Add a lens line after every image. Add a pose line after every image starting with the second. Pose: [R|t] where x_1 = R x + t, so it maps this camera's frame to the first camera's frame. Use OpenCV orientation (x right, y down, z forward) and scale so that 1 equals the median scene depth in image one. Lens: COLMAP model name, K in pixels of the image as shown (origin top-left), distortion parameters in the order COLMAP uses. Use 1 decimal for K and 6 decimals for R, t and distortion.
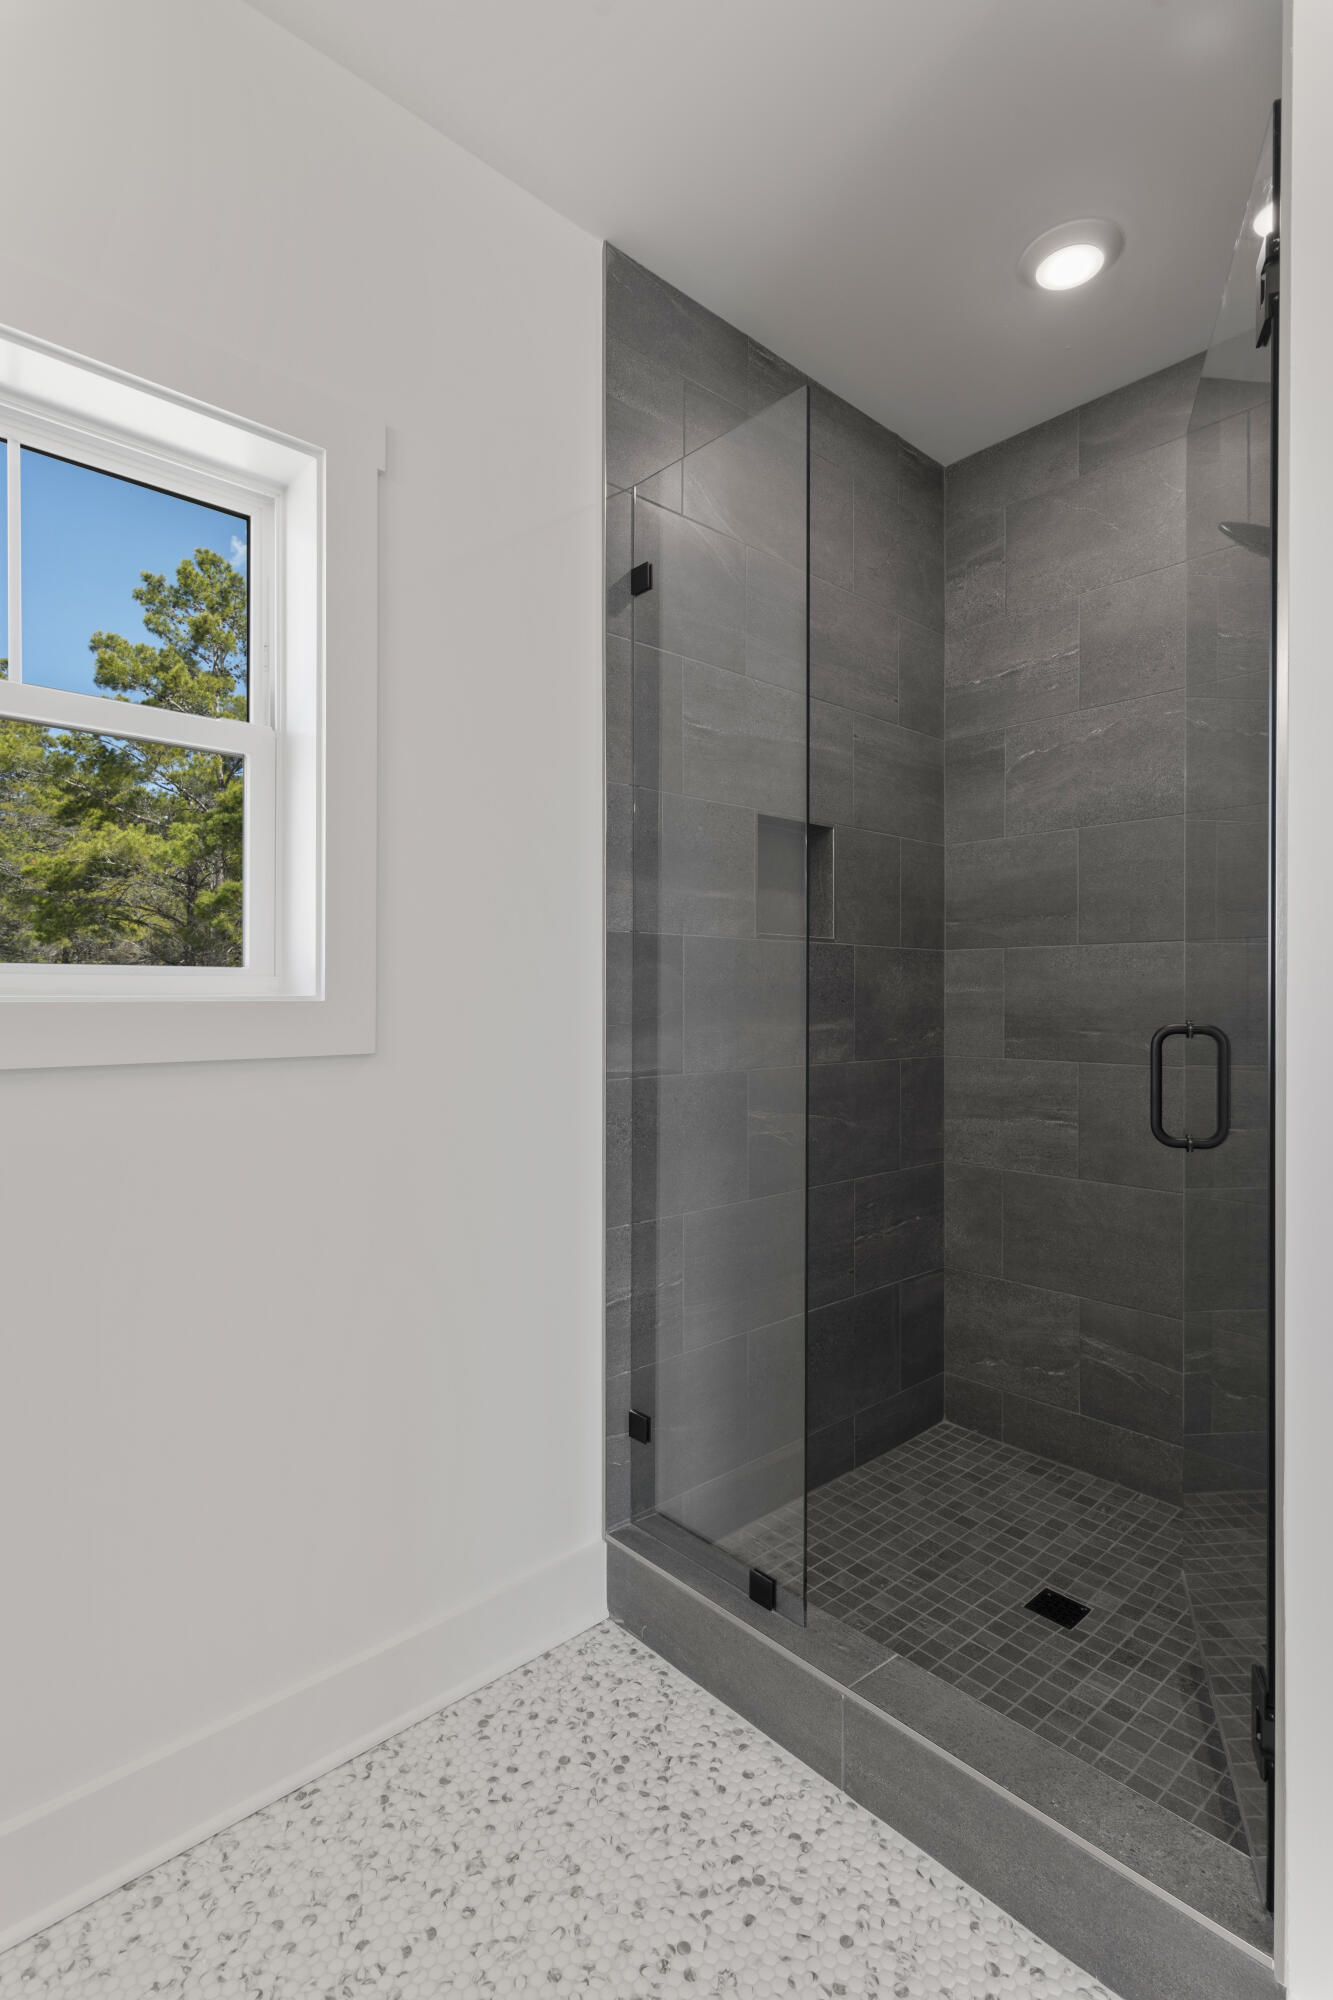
lens RADIAL K [[977.3, 0, 666.5], [0, 977.3, 1000.0], [0, 0, 1]] dist [0.002908, -0.000665]
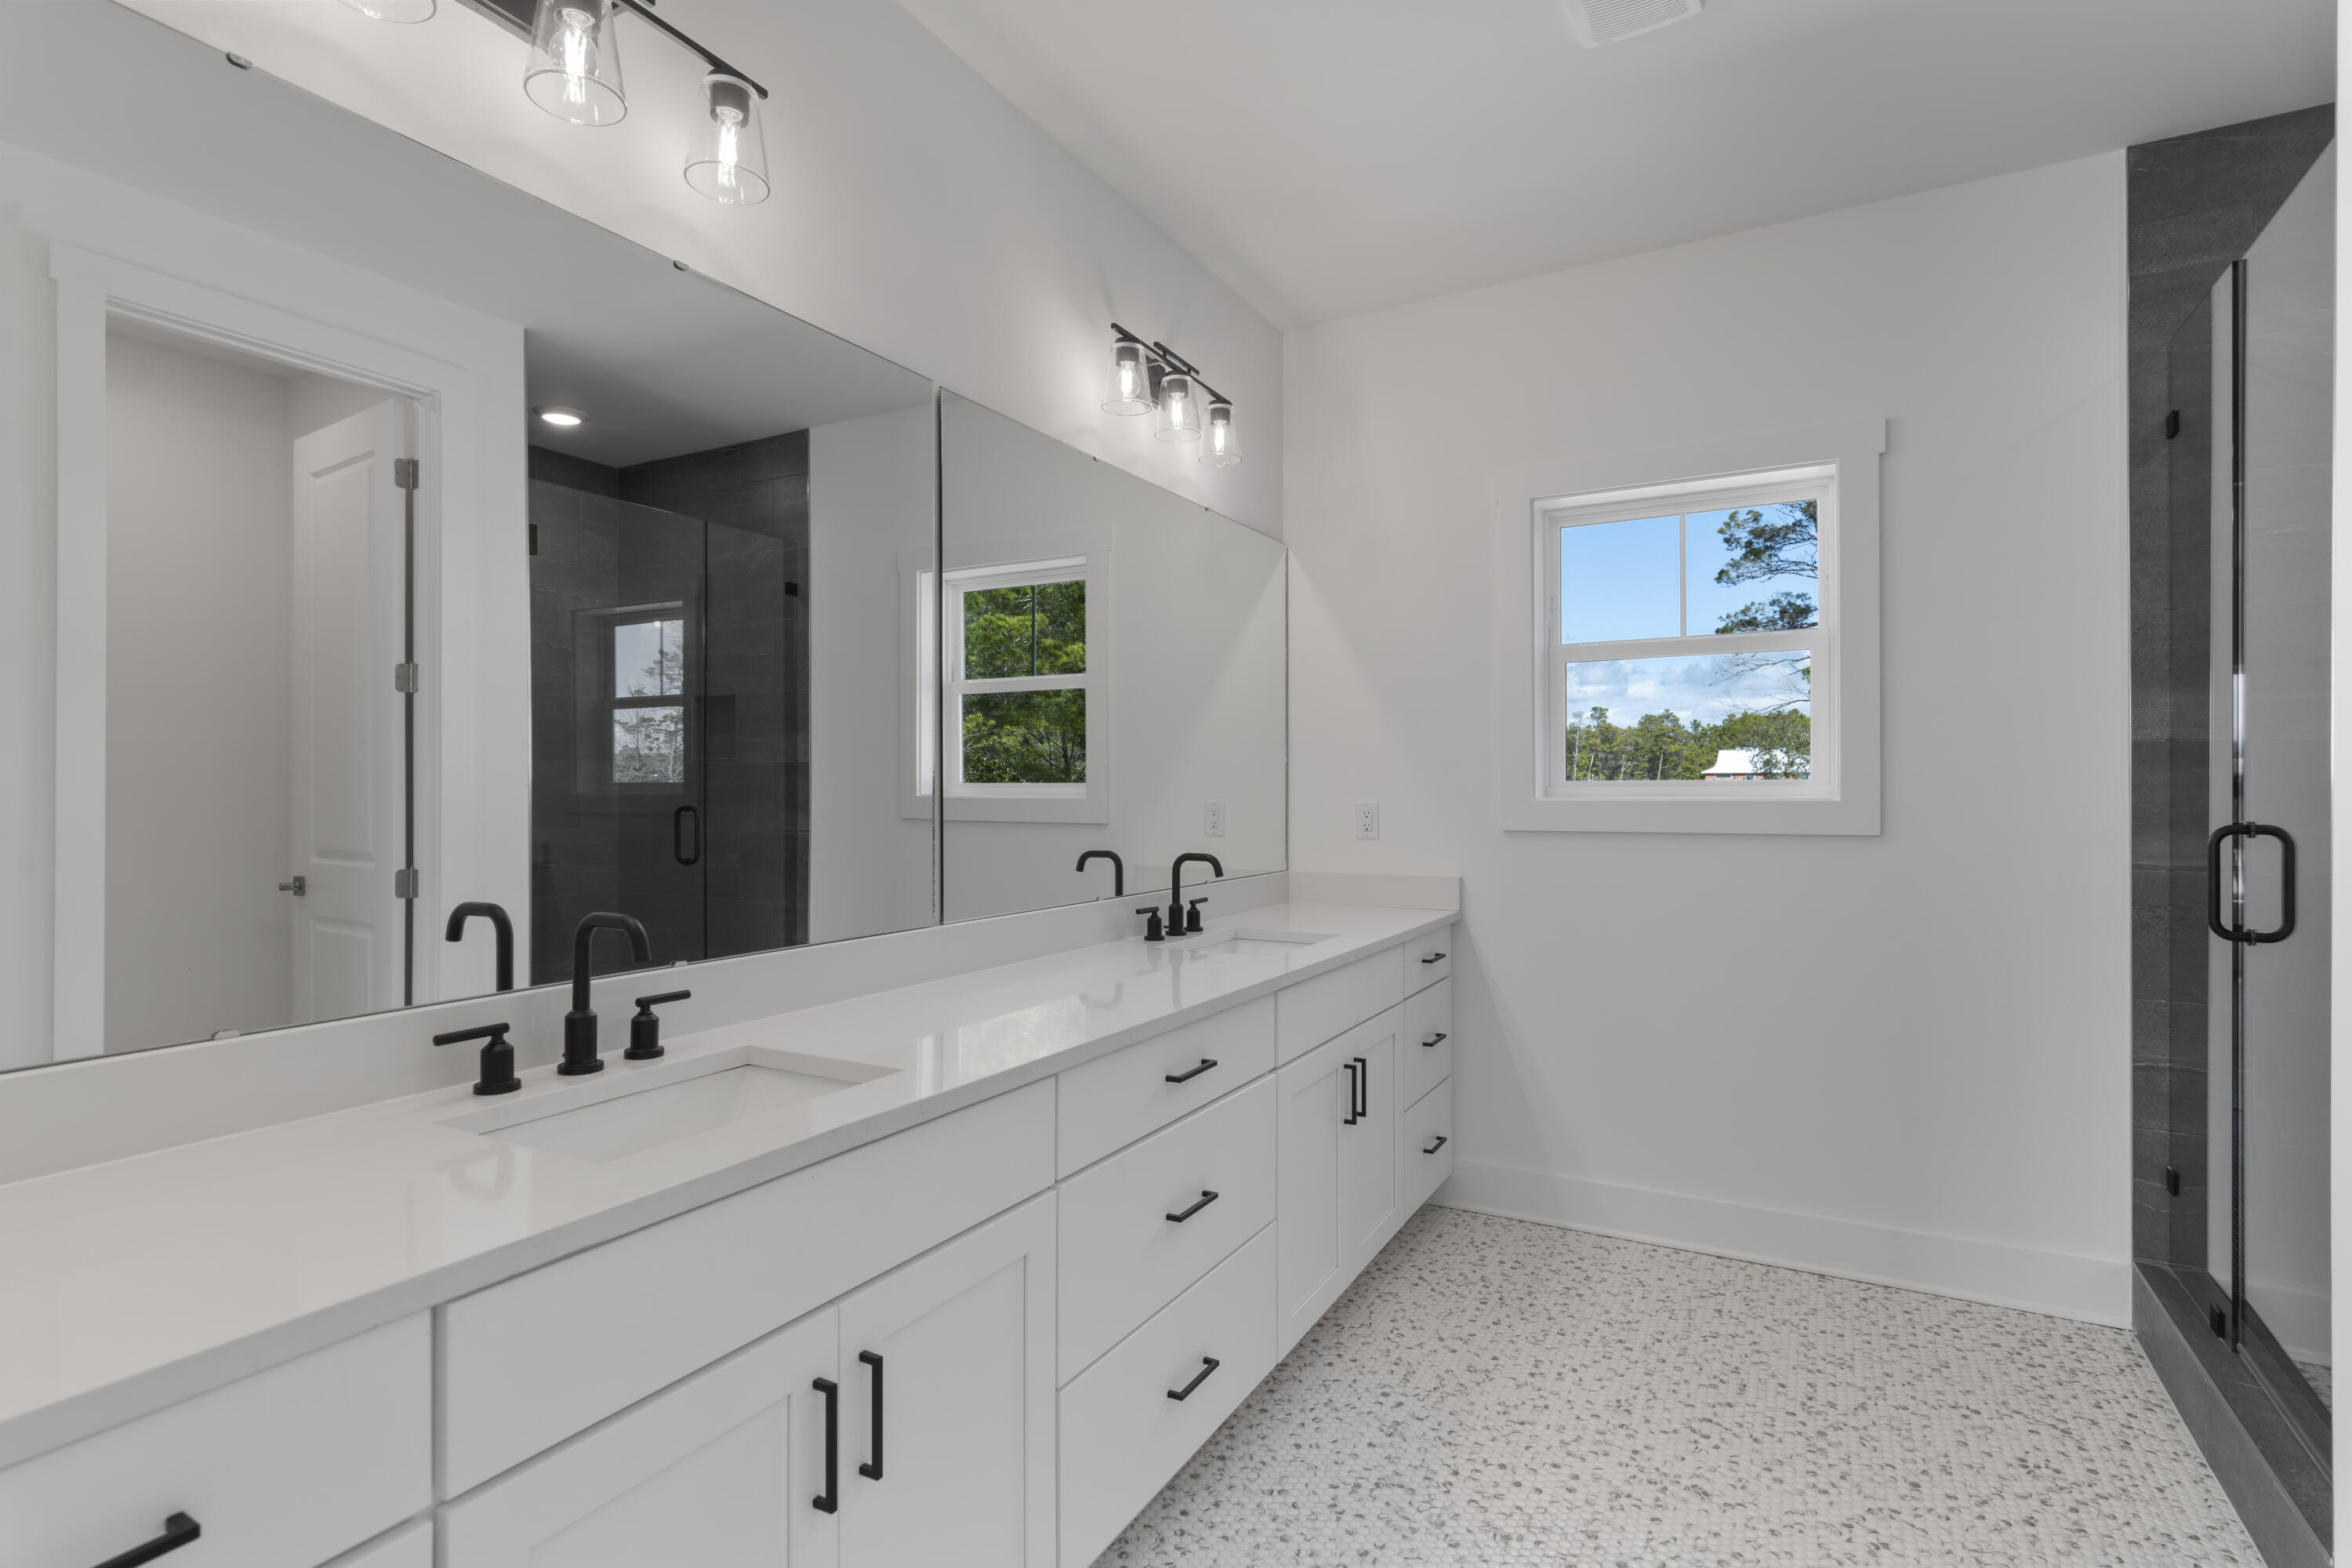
lens RADIAL K [[1134.8, 0, 1176.0], [0, 1134.8, 784.0], [0, 0, 1]] dist [0.006342, 0.001028]
pose [[0.305794, -0.010977, -0.952034, 1.000845], [0.005796, 0.999936, -0.009668, -0.016047], [0.952080, -0.002561, 0.305839, -0.560009]]
